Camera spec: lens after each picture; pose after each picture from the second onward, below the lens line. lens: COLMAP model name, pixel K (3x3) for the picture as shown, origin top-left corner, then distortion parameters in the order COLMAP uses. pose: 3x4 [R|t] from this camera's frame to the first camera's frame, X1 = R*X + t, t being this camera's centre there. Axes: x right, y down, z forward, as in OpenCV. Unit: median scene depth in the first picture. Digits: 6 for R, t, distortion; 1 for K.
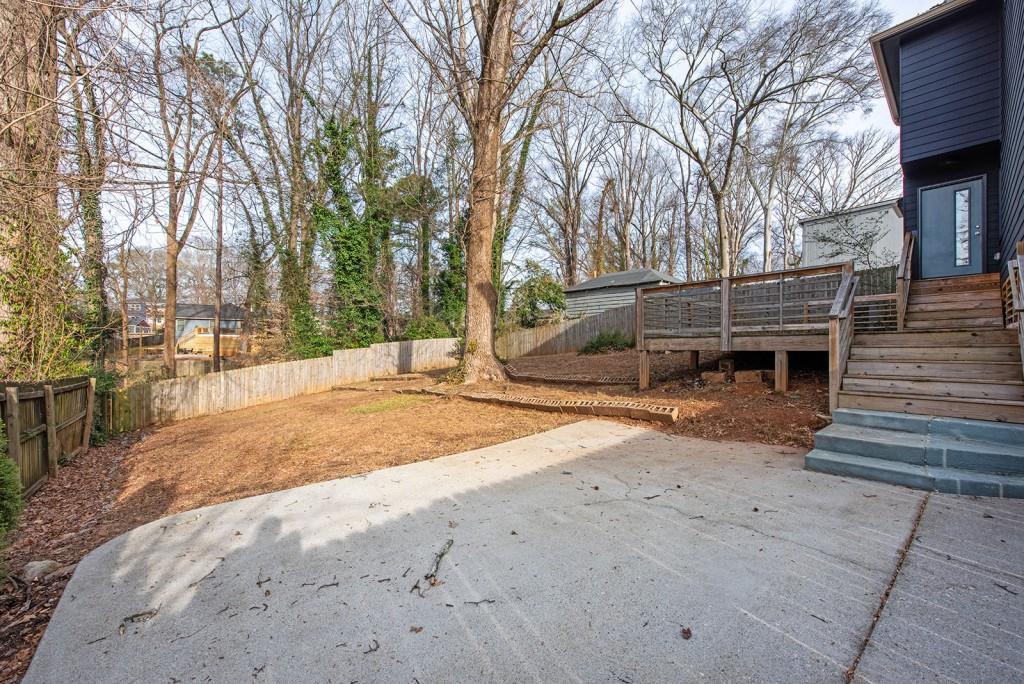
lens RADIAL K [[396.7, 0, 515.7], [0, 396.7, 344.4], [0, 0, 1]] dist [0.014083, -0.000002]
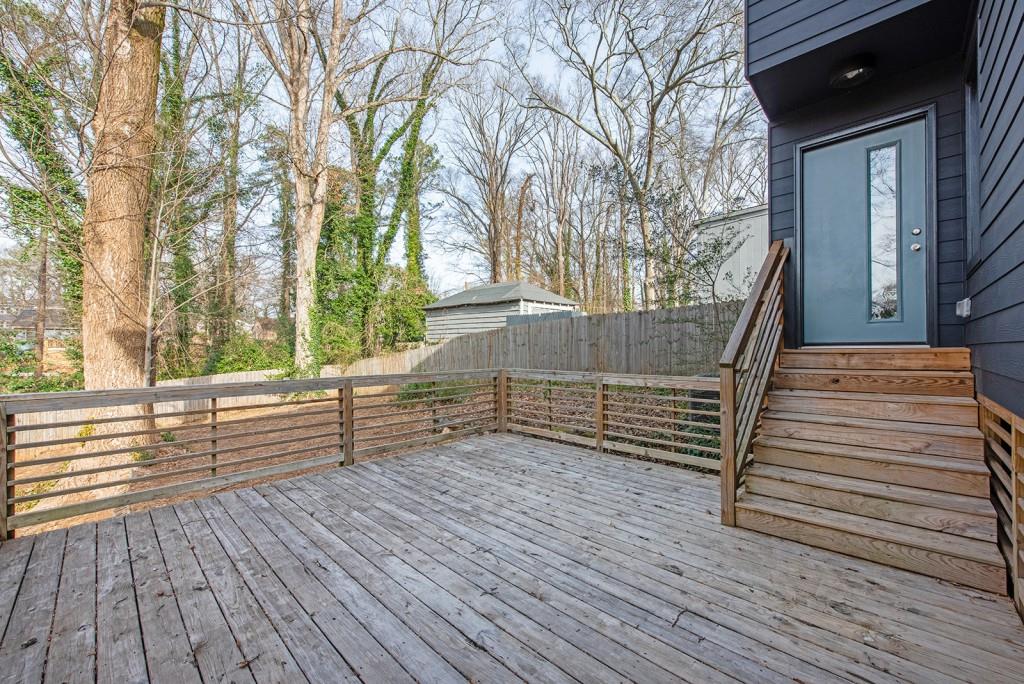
lens RADIAL K [[396.7, 0, 508.1], [0, 396.7, 346.2], [0, 0, 1]] dist [0.014083, -0.000002]
pose [[0.997713, -0.004412, 0.067451, 0.249887], [0.004266, 0.999988, 0.002307, -0.063325], [-0.067460, -0.002014, 0.997720, 0.221170]]
